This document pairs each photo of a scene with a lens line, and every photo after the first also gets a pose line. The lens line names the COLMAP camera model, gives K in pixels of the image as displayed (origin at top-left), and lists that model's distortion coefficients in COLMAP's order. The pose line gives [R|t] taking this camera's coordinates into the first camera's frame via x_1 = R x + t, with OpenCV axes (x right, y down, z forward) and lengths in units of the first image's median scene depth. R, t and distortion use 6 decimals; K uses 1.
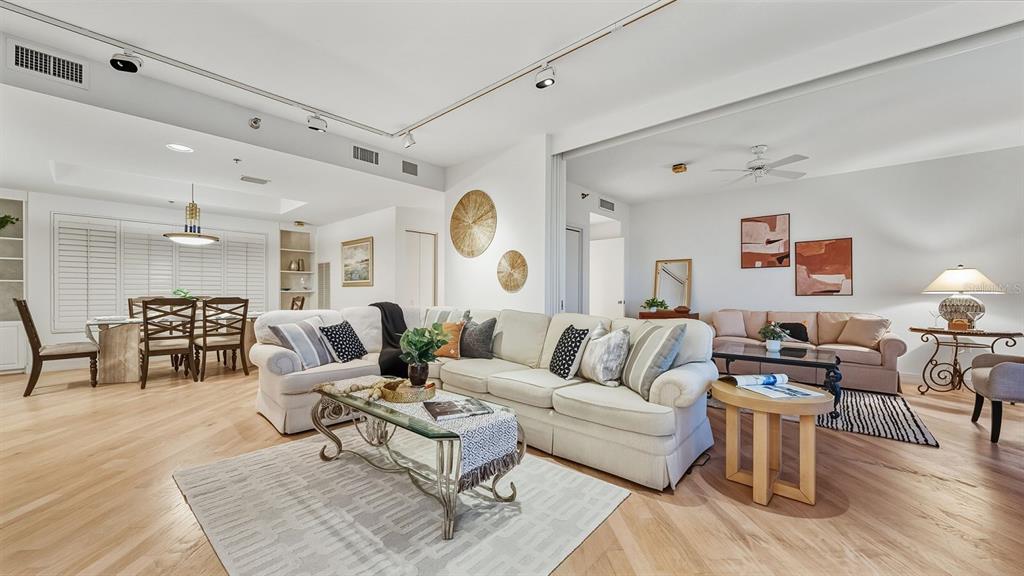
lens RADIAL K [[391.7, 0, 504.7], [0, 391.7, 289.7], [0, 0, 1]] dist [0.001081, 0.000000]
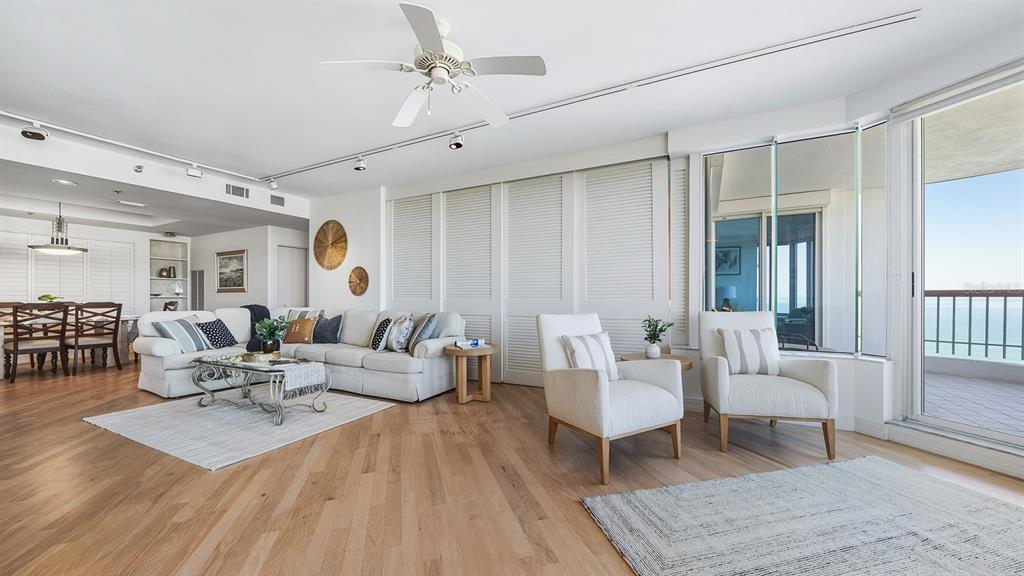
lens RADIAL K [[391.7, 0, 515.3], [0, 391.7, 291.6], [0, 0, 1]] dist [0.001081, 0.000000]
pose [[0.967727, -0.002173, 0.251992, 0.186488], [0.003289, 0.999987, -0.004007, -0.003480], [-0.251980, 0.004707, 0.967721, -0.433929]]
